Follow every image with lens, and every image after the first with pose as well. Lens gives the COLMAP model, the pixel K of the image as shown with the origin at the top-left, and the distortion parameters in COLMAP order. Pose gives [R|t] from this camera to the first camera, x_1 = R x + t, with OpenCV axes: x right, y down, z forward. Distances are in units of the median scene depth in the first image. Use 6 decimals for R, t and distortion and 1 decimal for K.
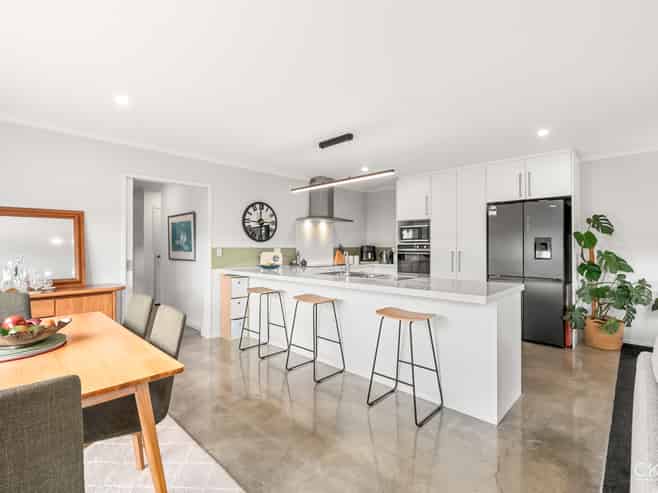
lens RADIAL K [[313.5, 0, 329.0], [0, 313.5, 246.5], [0, 0, 1]] dist [-0.010759, -0.000085]
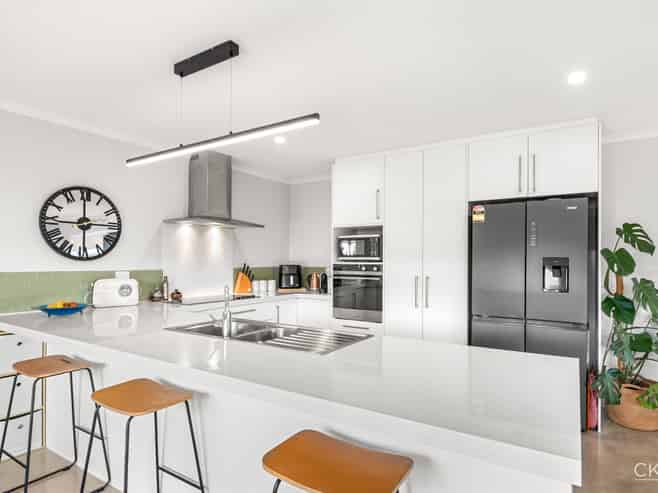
lens RADIAL K [[375.6, 0, 331.2], [0, 375.6, 258.9], [0, 0, 1]] dist [-0.000129, -0.000218]
pose [[0.980861, 0.004767, 0.194648, 0.071765], [-0.004403, 0.999988, -0.002299, -0.017335], [-0.194657, 0.001398, 0.980870, 0.272378]]
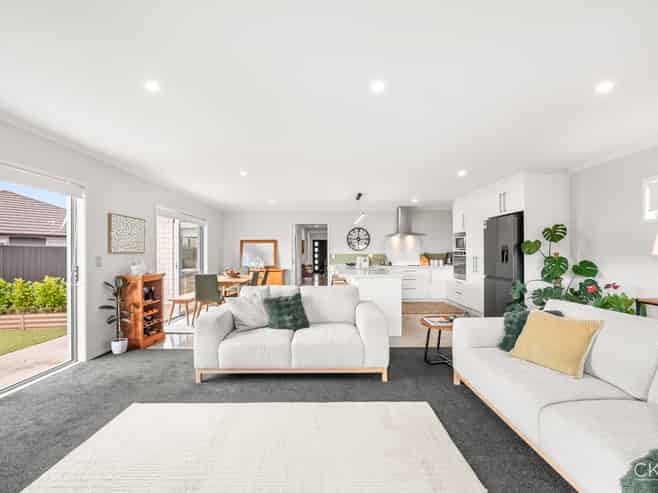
lens RADIAL K [[305.8, 0, 329.0], [0, 305.8, 246.5], [0, 0, 1]] dist [0.000232, -0.000004]
pose [[0.692415, -0.016814, -0.721303, 0.862054], [0.002775, 0.999783, -0.020641, -0.002136], [0.721494, 0.012291, 0.692312, -0.283786]]
